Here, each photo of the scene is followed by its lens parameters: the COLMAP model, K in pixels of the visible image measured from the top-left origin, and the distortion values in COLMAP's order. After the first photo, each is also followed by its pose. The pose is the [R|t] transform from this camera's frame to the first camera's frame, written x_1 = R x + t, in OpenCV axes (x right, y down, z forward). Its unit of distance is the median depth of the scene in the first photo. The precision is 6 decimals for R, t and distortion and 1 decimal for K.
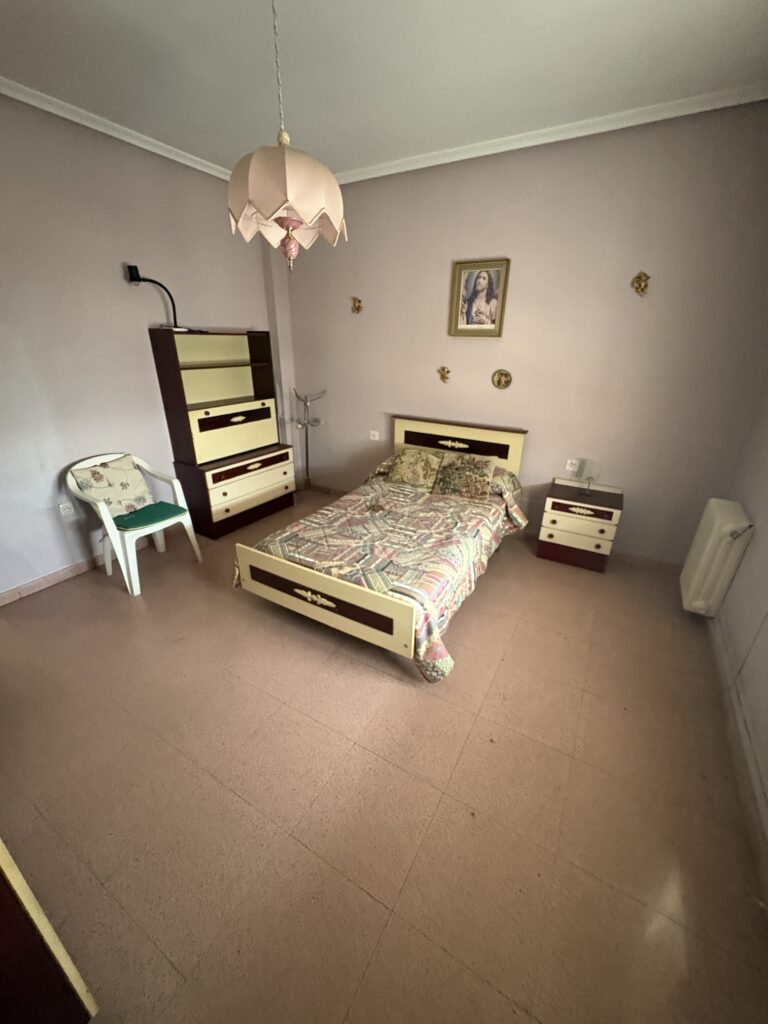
lens RADIAL K [[407.7, 0, 384.1], [0, 407.7, 511.2], [0, 0, 1]] dist [-0.000260, -0.000020]
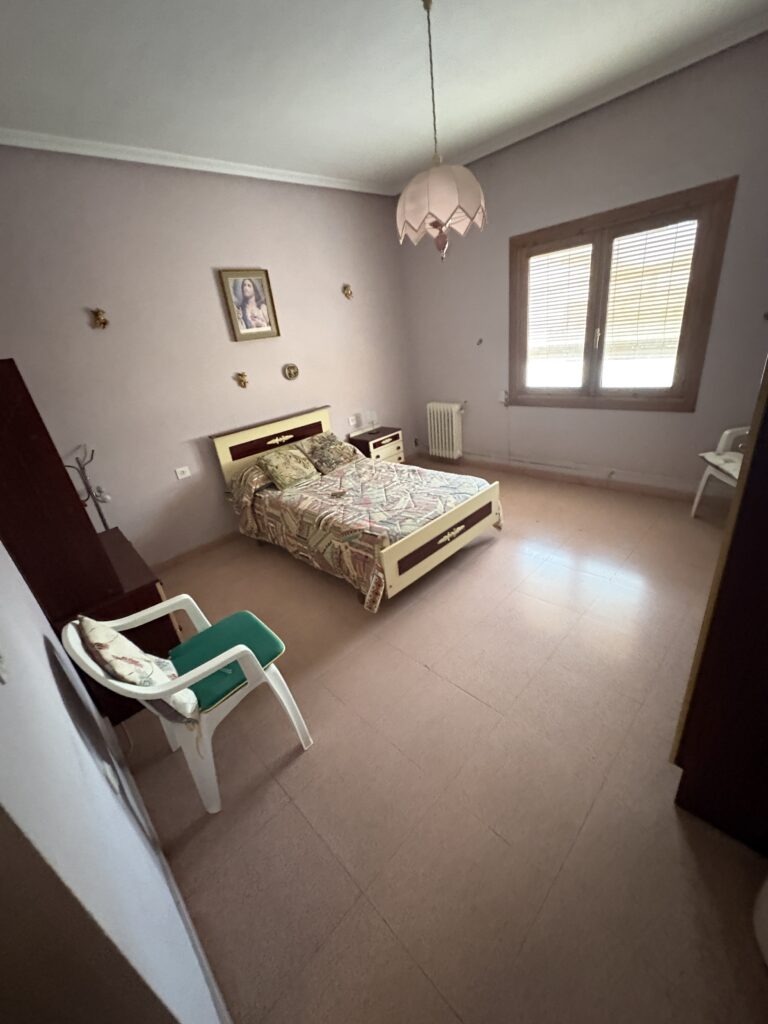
lens RADIAL K [[407.7, 0, 381.4], [0, 407.7, 512.1], [0, 0, 1]] dist [-0.000260, -0.000020]
pose [[0.260375, -0.438945, 0.859961, -0.859238], [0.494871, 0.825463, 0.271502, -0.188470], [-0.829040, 0.354878, 0.432151, 0.441298]]
